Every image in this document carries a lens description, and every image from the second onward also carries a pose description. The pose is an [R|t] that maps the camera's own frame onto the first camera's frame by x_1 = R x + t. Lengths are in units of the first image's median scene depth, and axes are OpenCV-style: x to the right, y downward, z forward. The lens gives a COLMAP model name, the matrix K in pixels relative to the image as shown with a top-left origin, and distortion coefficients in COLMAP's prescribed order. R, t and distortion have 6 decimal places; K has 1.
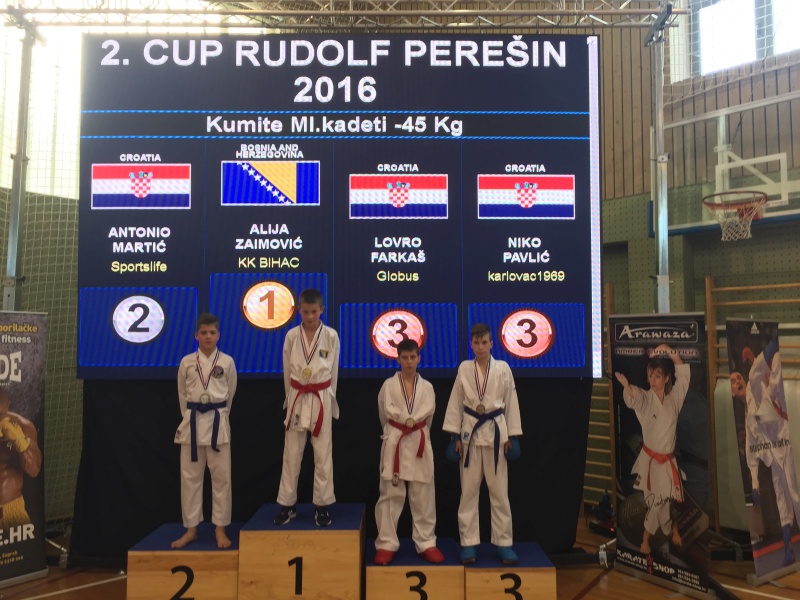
lens RADIAL K [[704.3, 0, 400.0], [0, 704.3, 300.0], [0, 0, 1]] dist [0.083857, -0.136585]
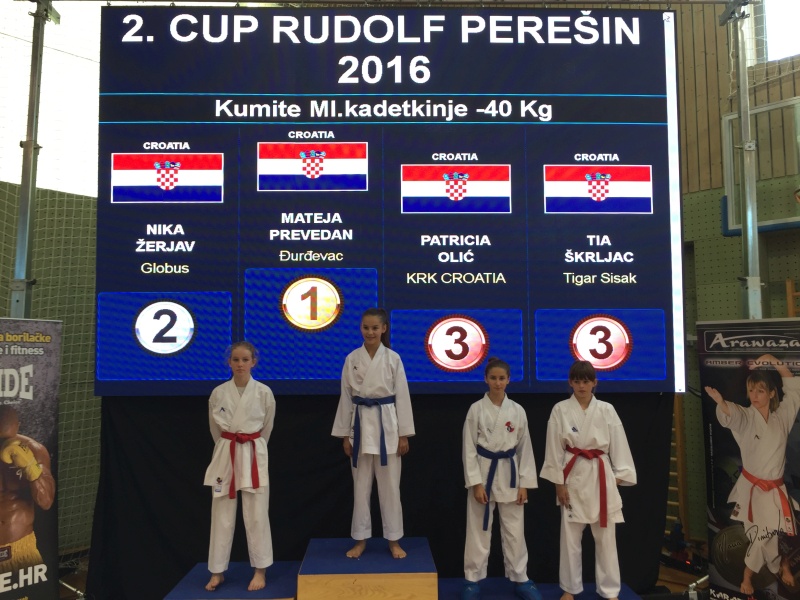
lens RADIAL K [[716.6, 0, 398.6], [0, 716.6, 296.7], [0, 0, 1]] dist [0.072732, -0.118359]
pose [[0.999968, -0.002347, 0.007665, -0.080932], [0.002494, 0.999814, -0.019148, 0.006300], [-0.007619, 0.019166, 0.999787, 0.098077]]
